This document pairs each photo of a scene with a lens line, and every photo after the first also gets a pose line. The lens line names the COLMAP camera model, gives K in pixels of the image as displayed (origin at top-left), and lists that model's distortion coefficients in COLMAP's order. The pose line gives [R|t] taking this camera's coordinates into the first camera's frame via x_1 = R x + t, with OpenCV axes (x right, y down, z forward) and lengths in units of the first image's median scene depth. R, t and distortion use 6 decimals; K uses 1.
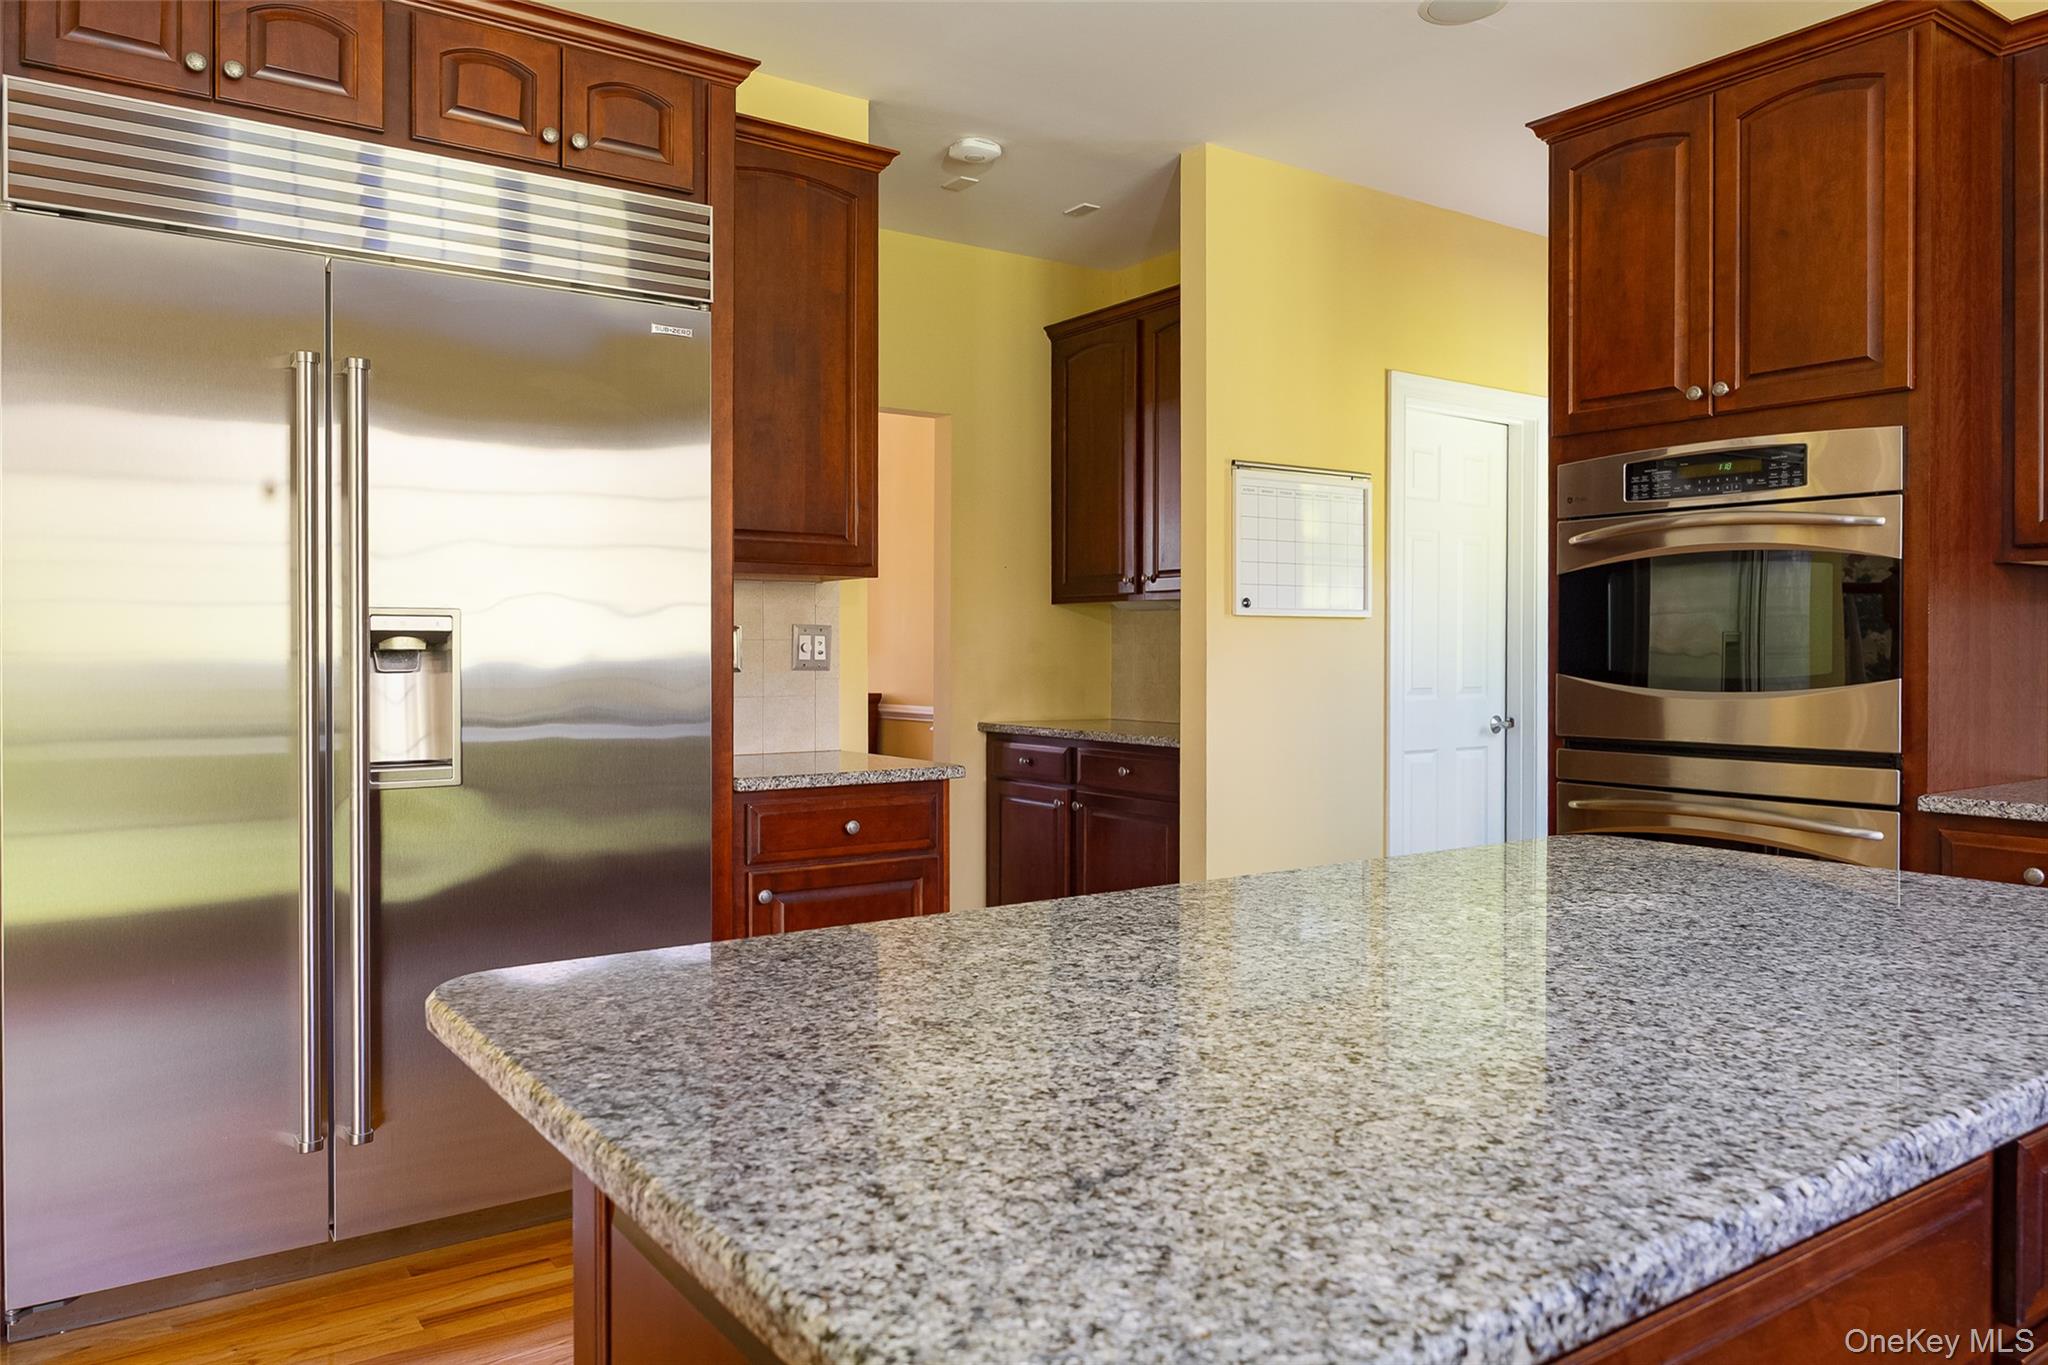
lens RADIAL K [[1396.5, 0, 1024.1], [0, 1396.5, 662.2], [0, 0, 1]] dist [-0.000470, -0.001504]
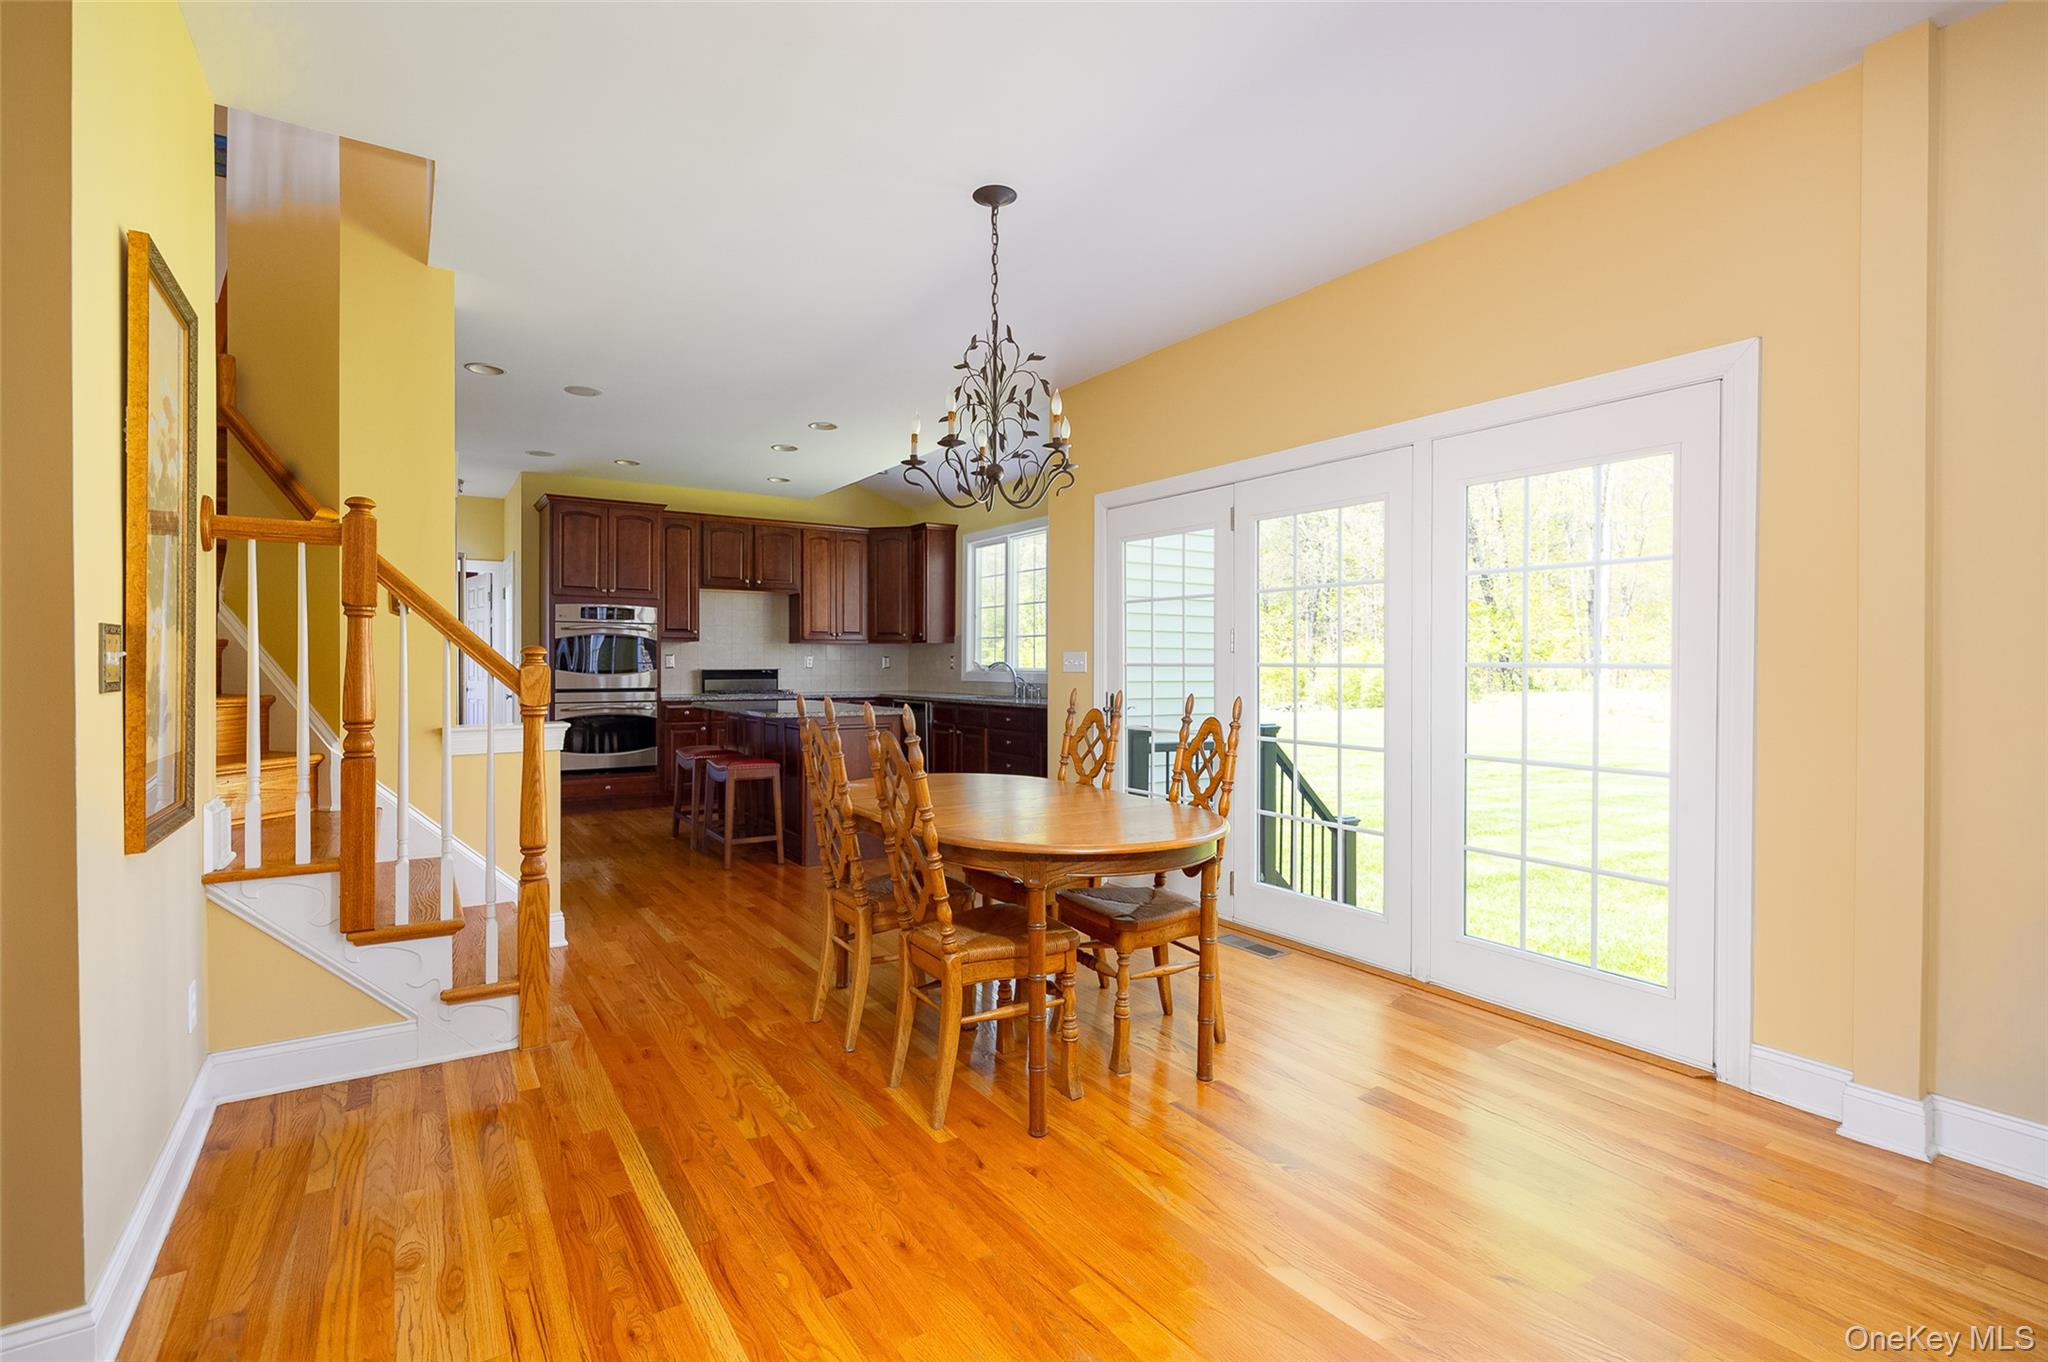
lens RADIAL K [[984.2, 0, 1018.0], [0, 984.2, 675.4], [0, 0, 1]] dist [-0.000953, -0.000028]
pose [[0.022600, -0.005660, 0.999729, -2.089420], [0.010366, 0.999932, 0.005427, 0.024179], [-0.999691, 0.010240, 0.022657, -0.122705]]
